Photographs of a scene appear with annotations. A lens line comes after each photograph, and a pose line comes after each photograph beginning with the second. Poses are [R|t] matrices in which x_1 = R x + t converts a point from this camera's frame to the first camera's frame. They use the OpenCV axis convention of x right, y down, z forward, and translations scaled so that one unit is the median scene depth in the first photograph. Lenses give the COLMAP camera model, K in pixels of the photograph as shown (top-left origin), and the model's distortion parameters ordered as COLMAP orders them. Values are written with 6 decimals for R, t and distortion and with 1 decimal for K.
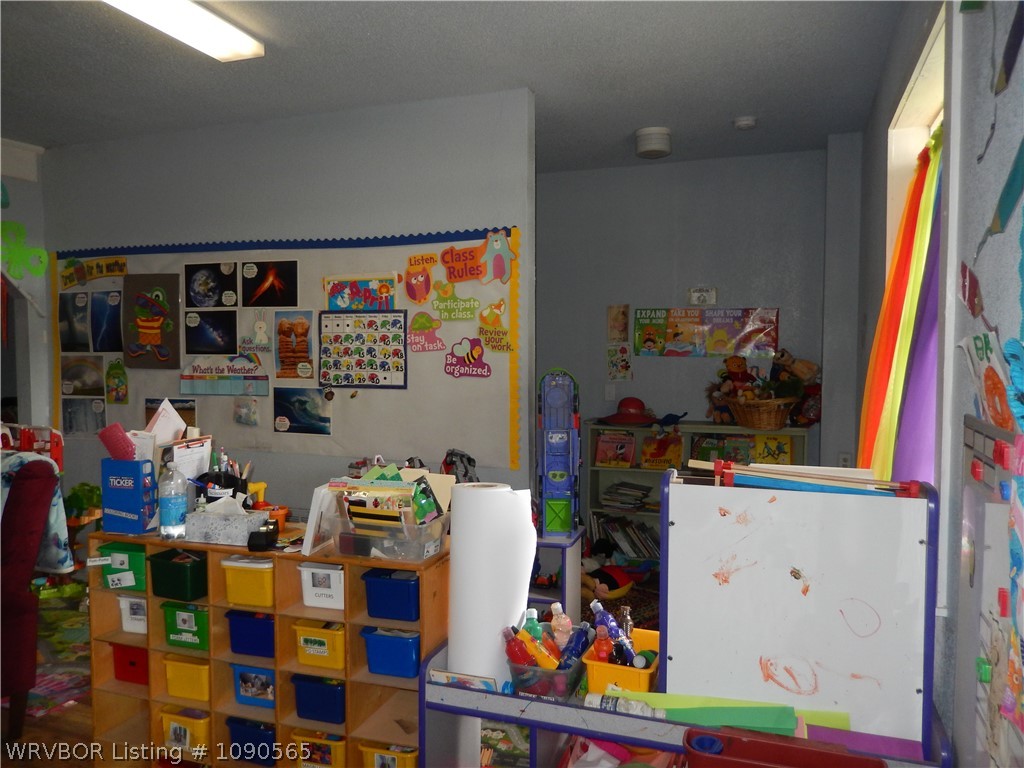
lens RADIAL K [[775.1, 0, 511.8], [0, 775.1, 390.3], [0, 0, 1]] dist [-0.016002, -0.001557]
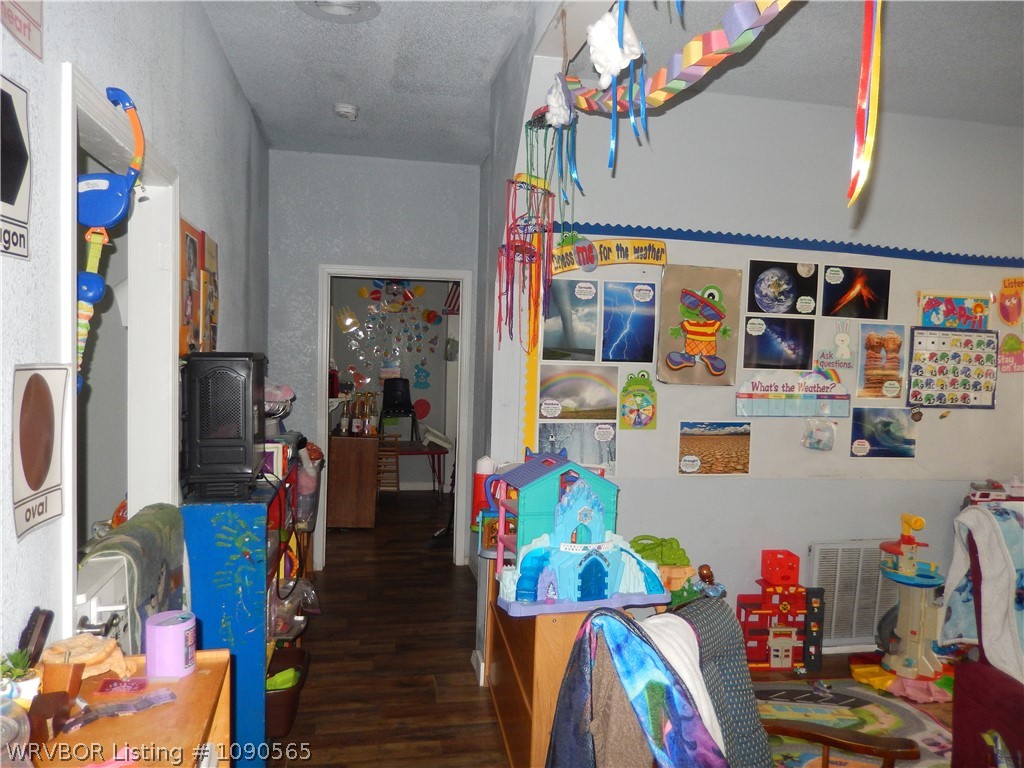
lens RADIAL K [[775.1, 0, 511.8], [0, 775.1, 380.7], [0, 0, 1]] dist [-0.016002, -0.001557]
pose [[0.851654, 0.000283, 0.524105, -1.112105], [-0.006320, 0.999933, 0.009729, -0.041125], [-0.524067, -0.011598, 0.851598, 0.441414]]
